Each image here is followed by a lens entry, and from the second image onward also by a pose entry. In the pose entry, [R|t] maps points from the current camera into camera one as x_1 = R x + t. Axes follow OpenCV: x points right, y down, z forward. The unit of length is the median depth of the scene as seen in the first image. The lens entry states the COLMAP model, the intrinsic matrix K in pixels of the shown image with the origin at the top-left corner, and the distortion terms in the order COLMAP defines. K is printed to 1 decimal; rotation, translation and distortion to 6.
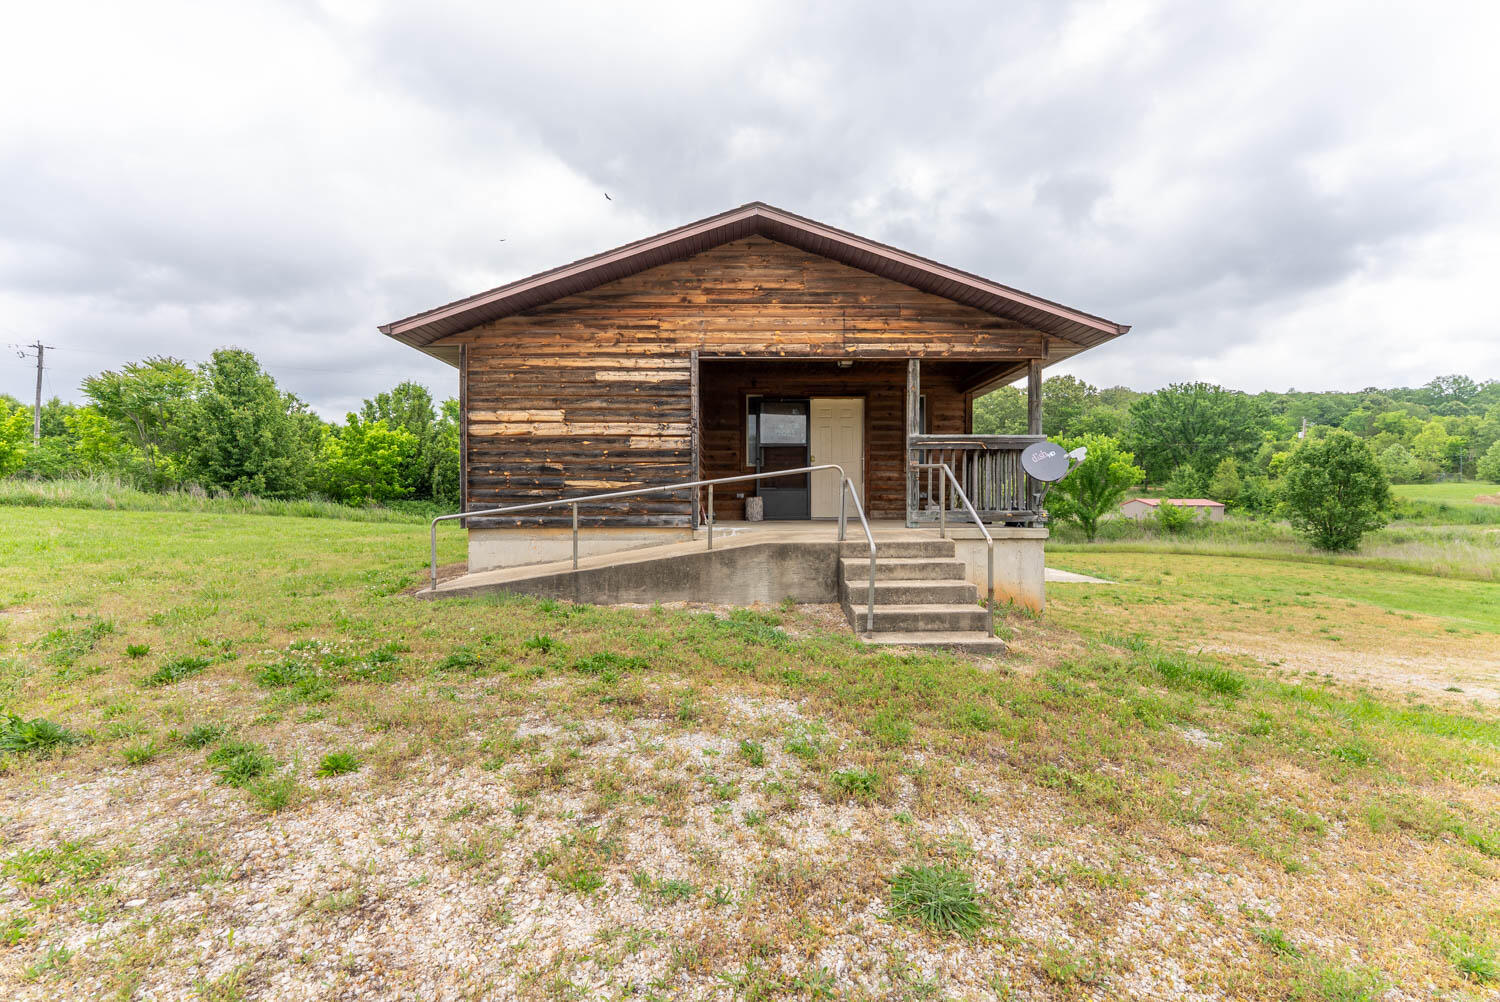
lens RADIAL K [[617.1, 0, 733.6], [0, 617.1, 505.2], [0, 0, 1]] dist [0.006571, -0.000097]
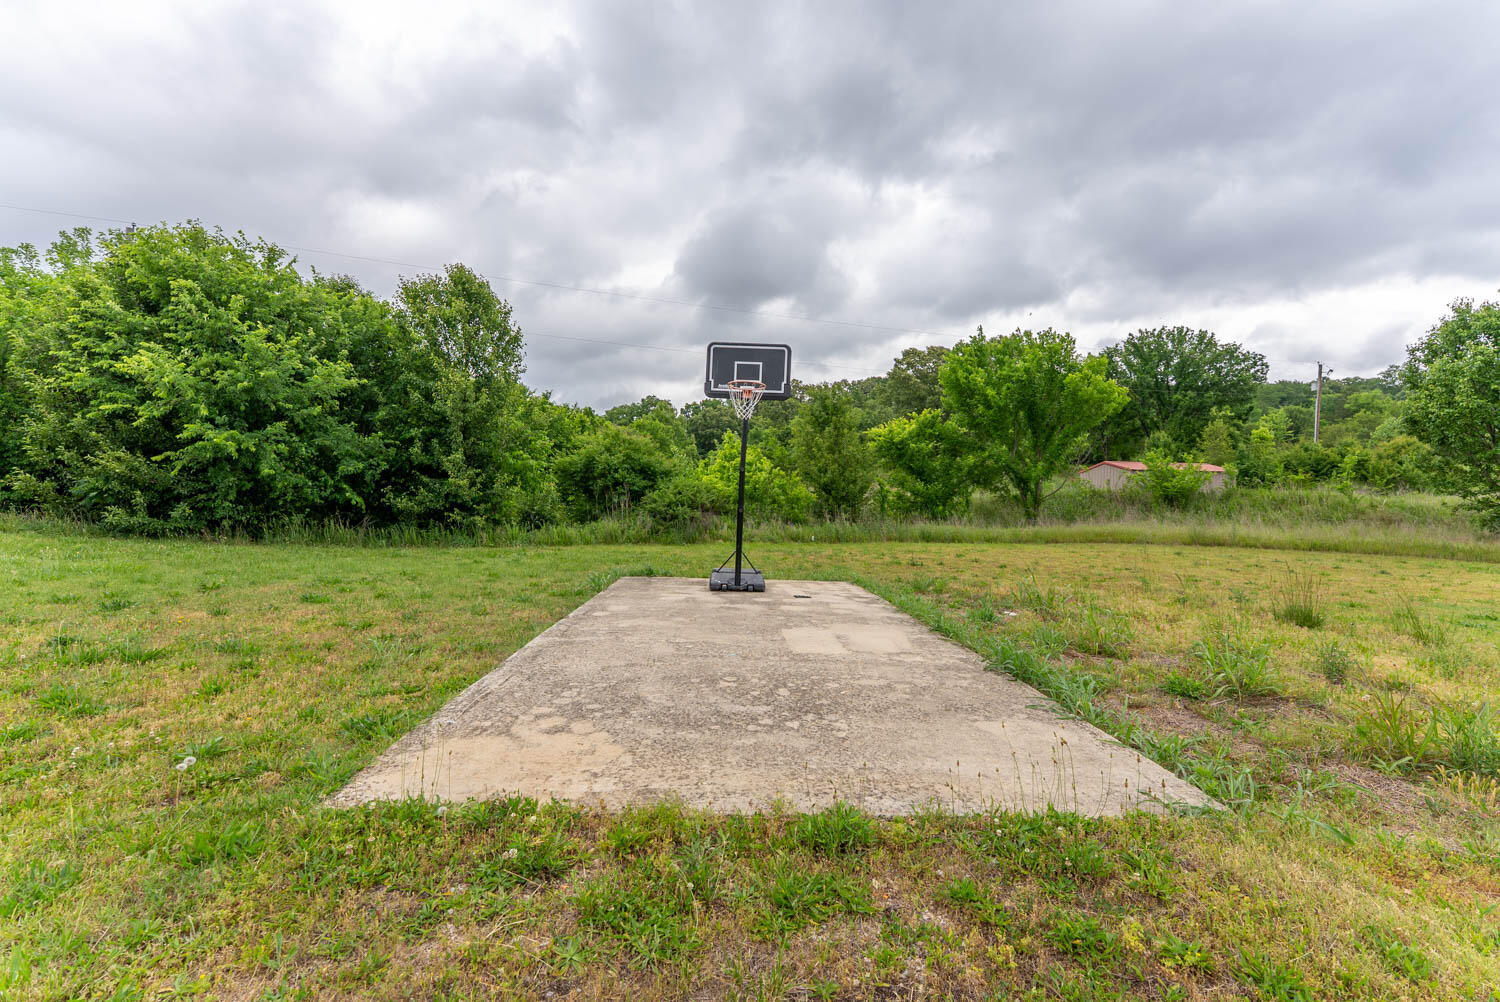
lens RADIAL K [[617.1, 0, 733.6], [0, 617.1, 505.2], [0, 0, 1]] dist [0.006571, -0.000097]
pose [[0.998397, 0.001569, 0.056581, 0.274452], [-0.001887, 0.999983, 0.005560, 0.038763], [-0.056571, -0.005658, 0.998383, 0.454043]]
